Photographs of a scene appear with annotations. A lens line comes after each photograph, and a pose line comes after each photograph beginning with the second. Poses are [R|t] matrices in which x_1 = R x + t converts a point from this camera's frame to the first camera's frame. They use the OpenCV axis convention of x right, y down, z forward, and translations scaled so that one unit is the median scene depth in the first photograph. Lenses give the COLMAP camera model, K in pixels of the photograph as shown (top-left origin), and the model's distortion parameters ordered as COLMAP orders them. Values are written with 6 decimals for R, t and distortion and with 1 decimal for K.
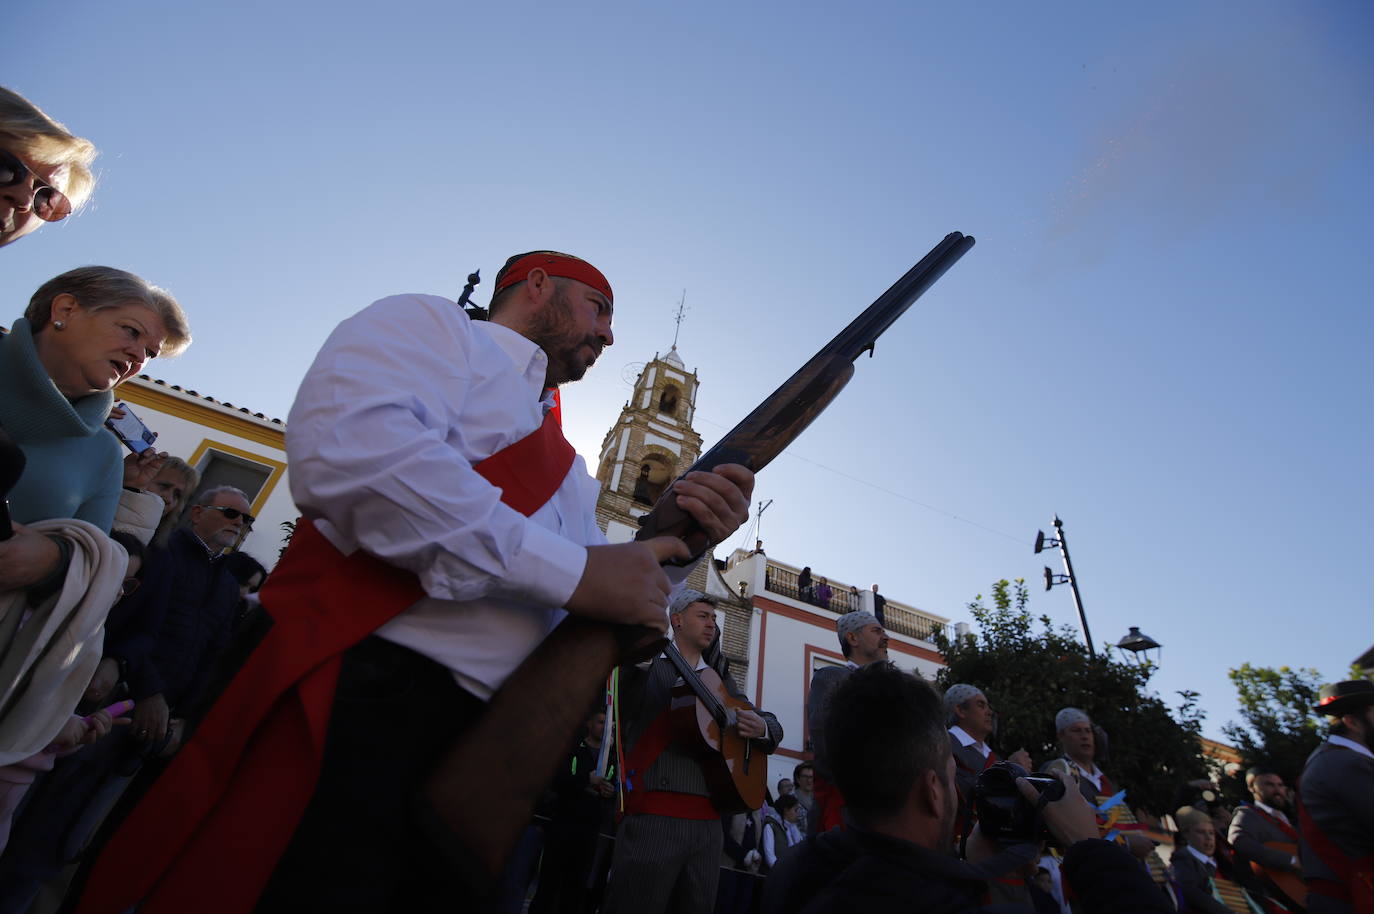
lens RADIAL K [[591.1, 0, 684.3], [0, 591.1, 459.3], [0, 0, 1]] dist [-0.003332, -0.008292]
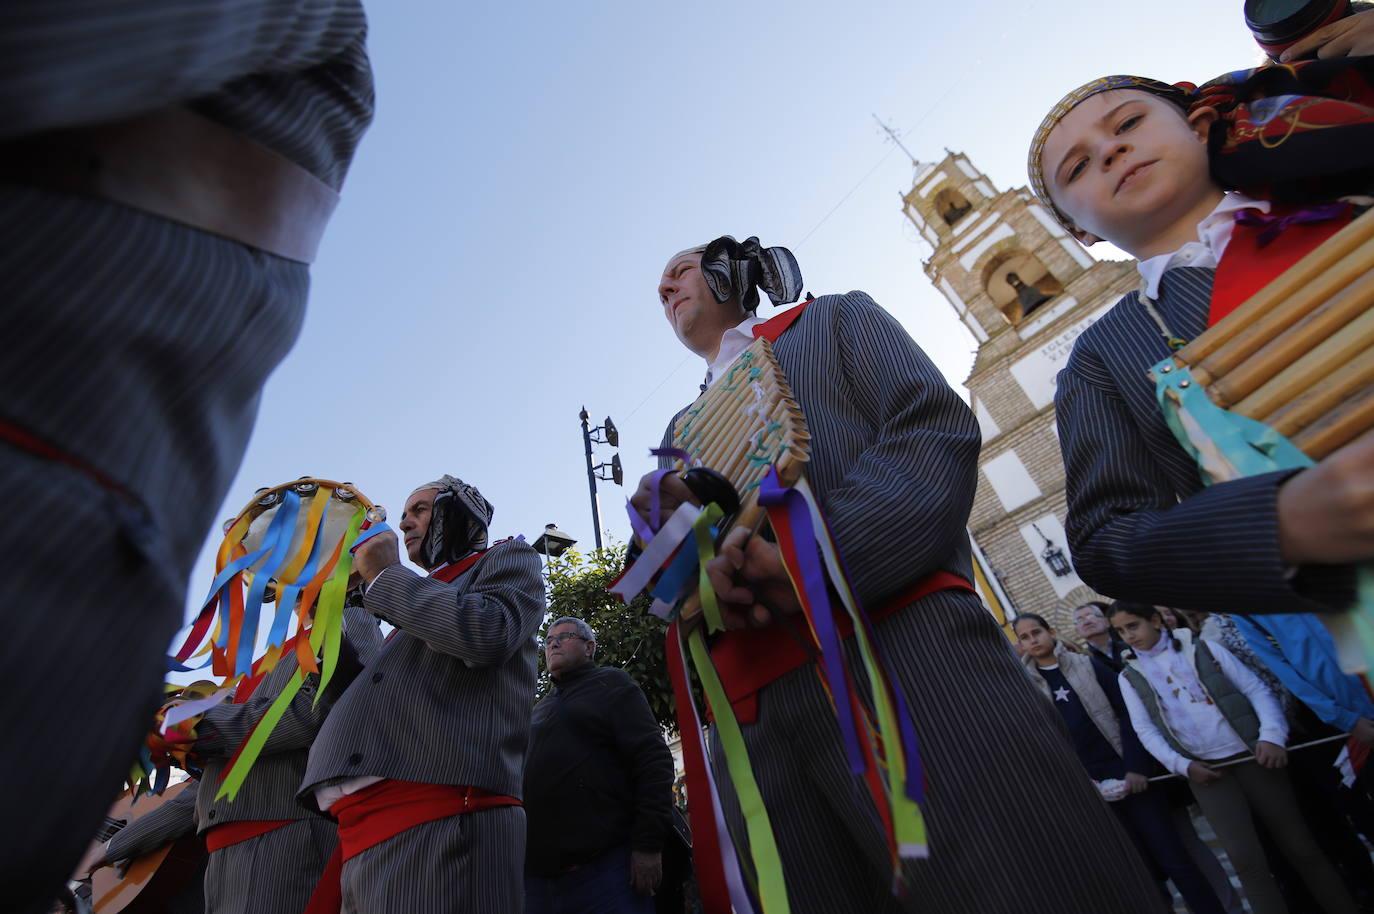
lens RADIAL K [[591.1, 0, 684.3], [0, 591.1, 459.3], [0, 0, 1]] dist [-0.003332, -0.008292]
pose [[0.244775, -0.716586, -0.653139, 0.168852], [0.718908, 0.586137, -0.373652, 0.140138], [0.650582, -0.378086, 0.658630, 0.160768]]
